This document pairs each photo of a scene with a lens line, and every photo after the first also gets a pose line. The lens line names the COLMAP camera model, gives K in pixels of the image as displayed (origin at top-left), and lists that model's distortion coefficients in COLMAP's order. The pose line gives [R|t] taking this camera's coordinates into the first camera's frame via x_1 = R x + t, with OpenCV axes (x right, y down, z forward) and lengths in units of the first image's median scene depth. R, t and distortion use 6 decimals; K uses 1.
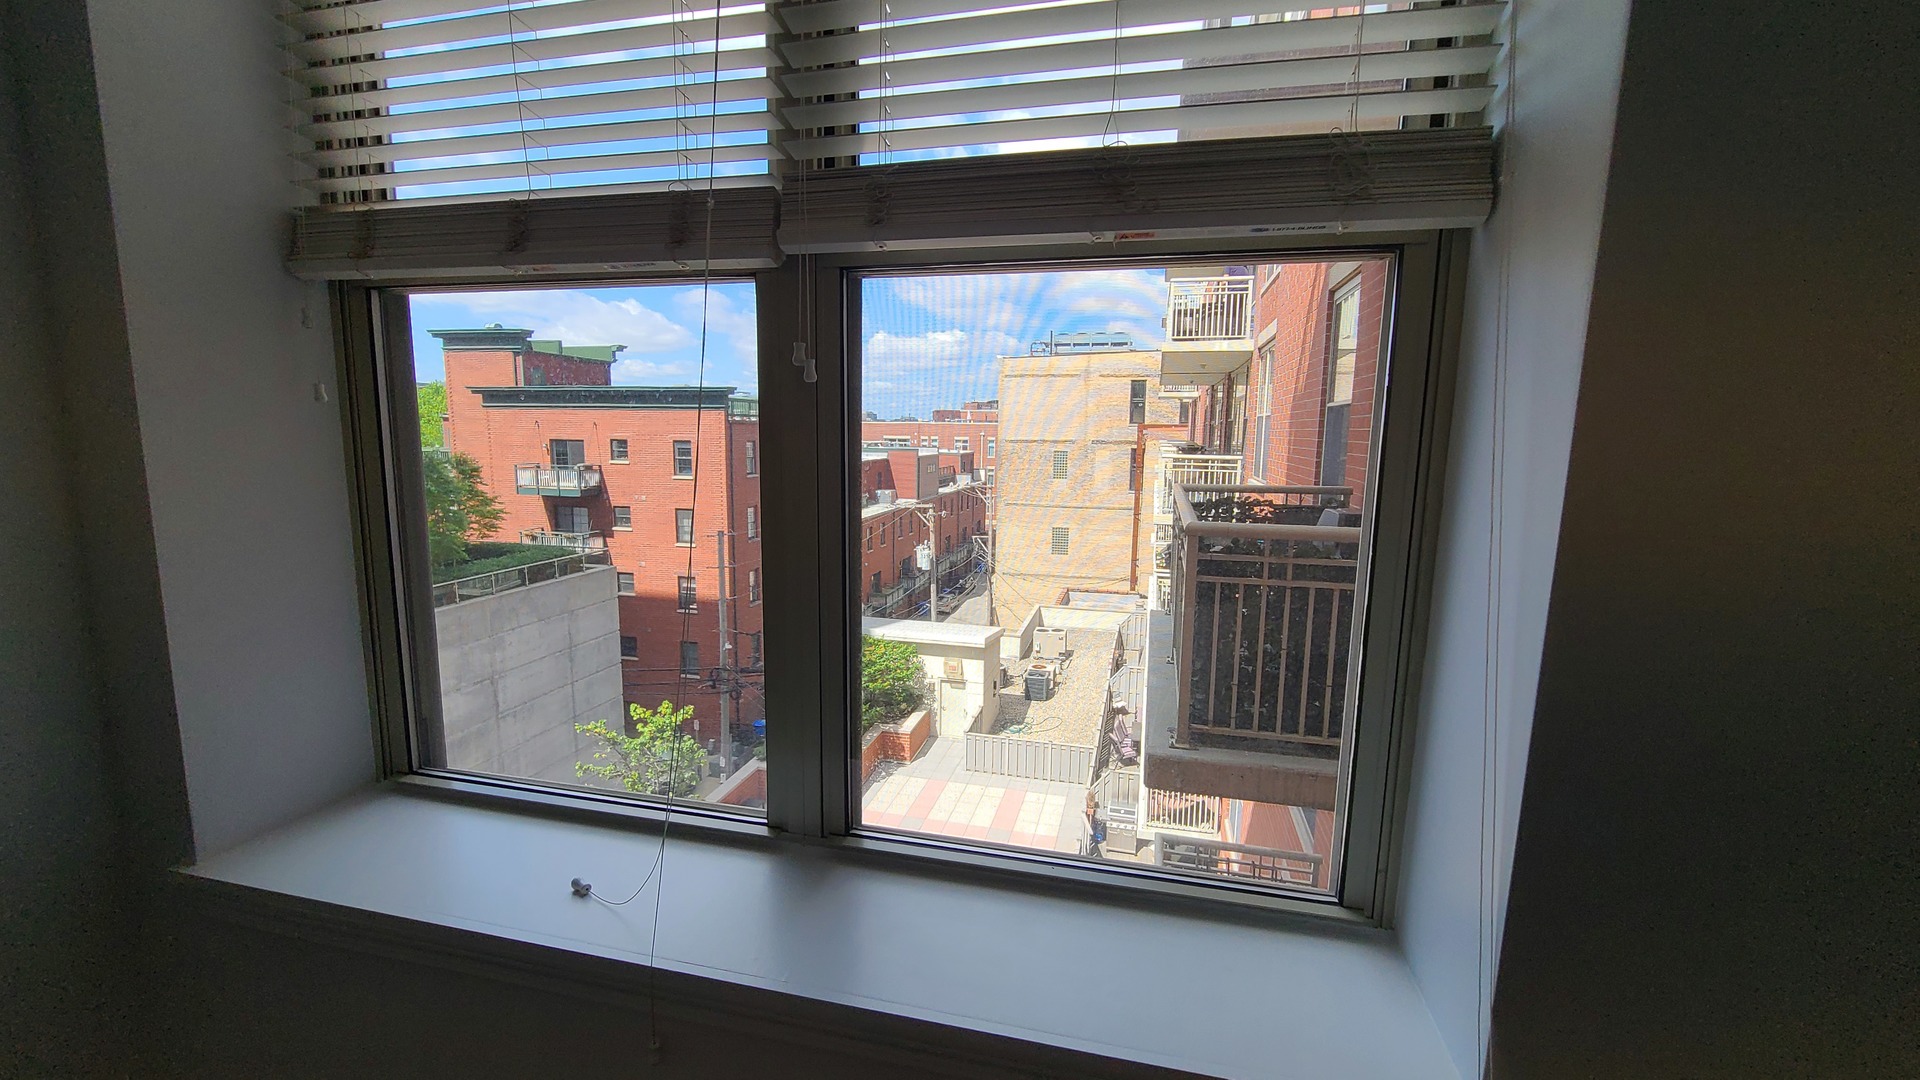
lens RADIAL K [[785.3, 0, 960.0], [0, 785.3, 540.0], [0, 0, 1]] dist [0.011704, 0.000051]
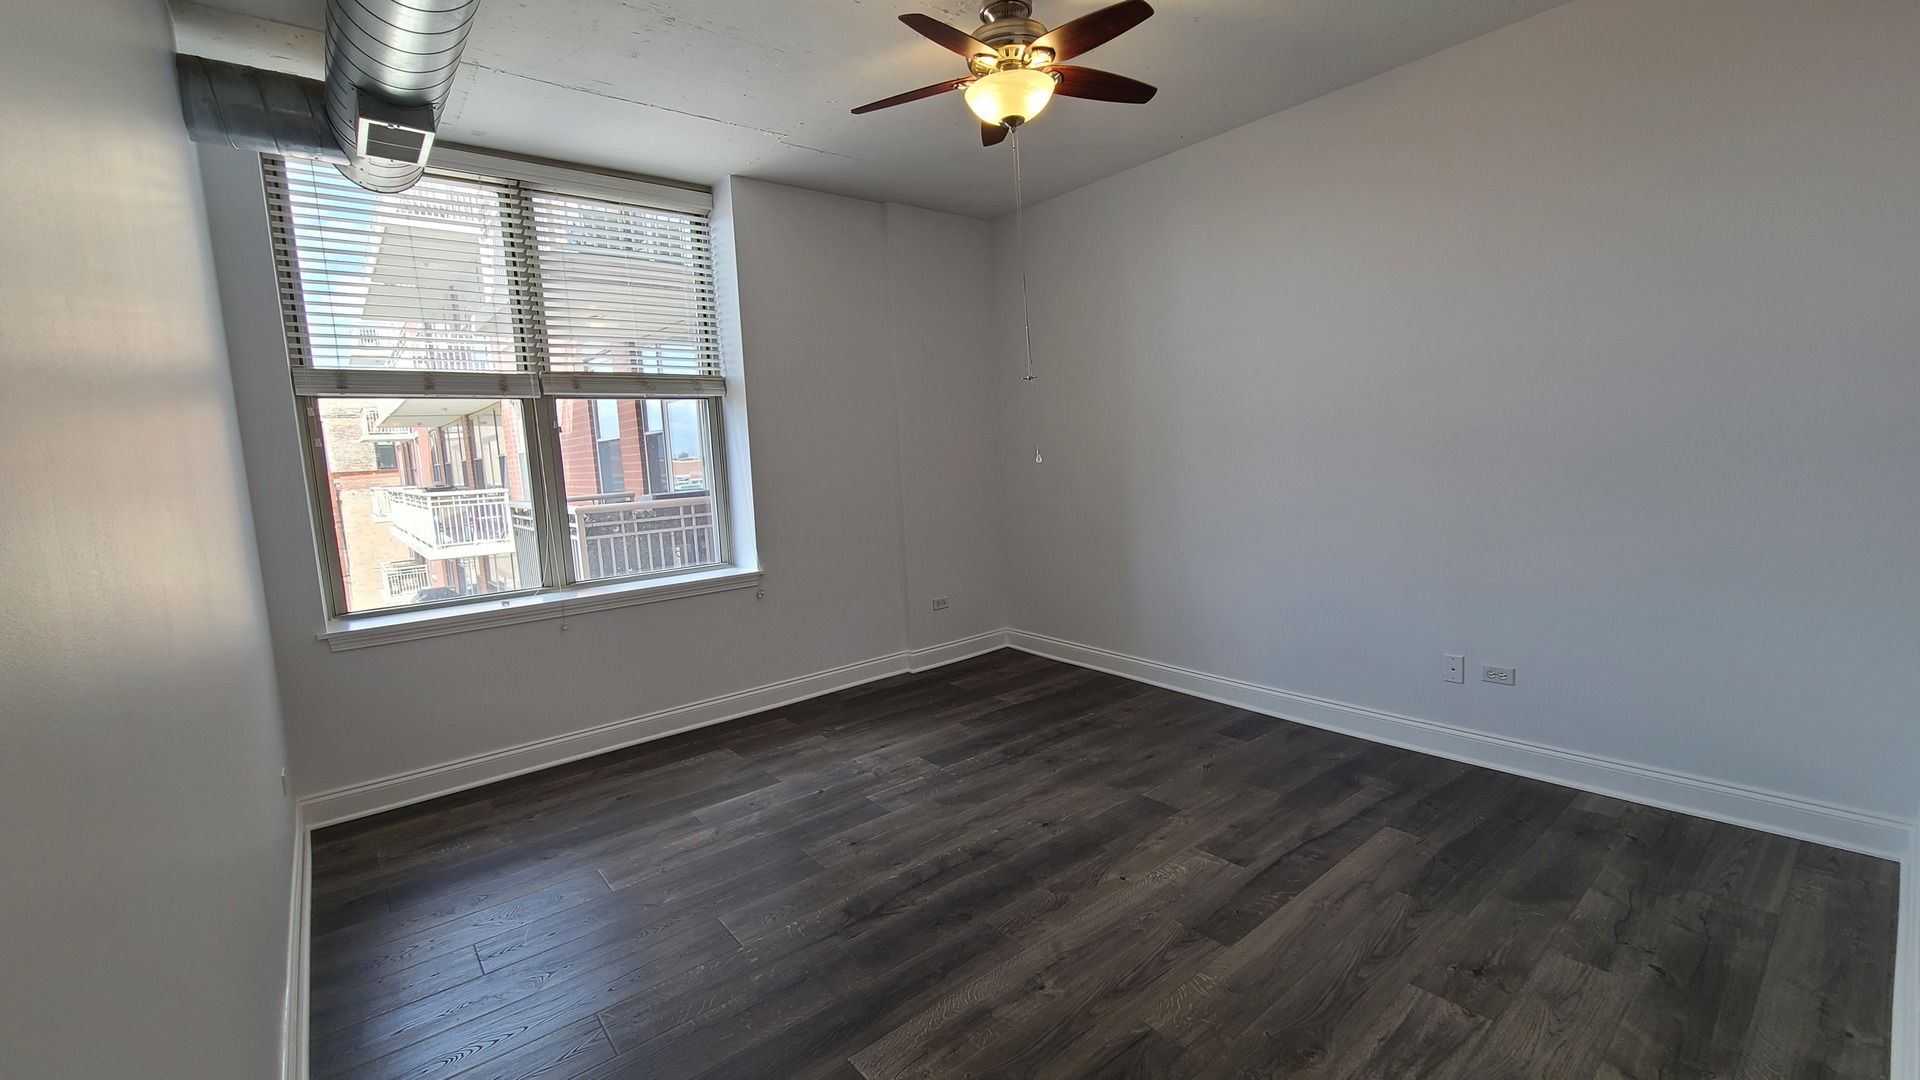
lens RADIAL K [[785.6, 0, 960.0], [0, 785.6, 540.0], [0, 0, 1]] dist [0.084091, 0.000010]
pose [[0.598881, -0.140402, 0.788434, -0.618983], [0.180161, 0.982896, 0.038185, 0.137391], [-0.780310, 0.119177, 0.613933, -0.765382]]
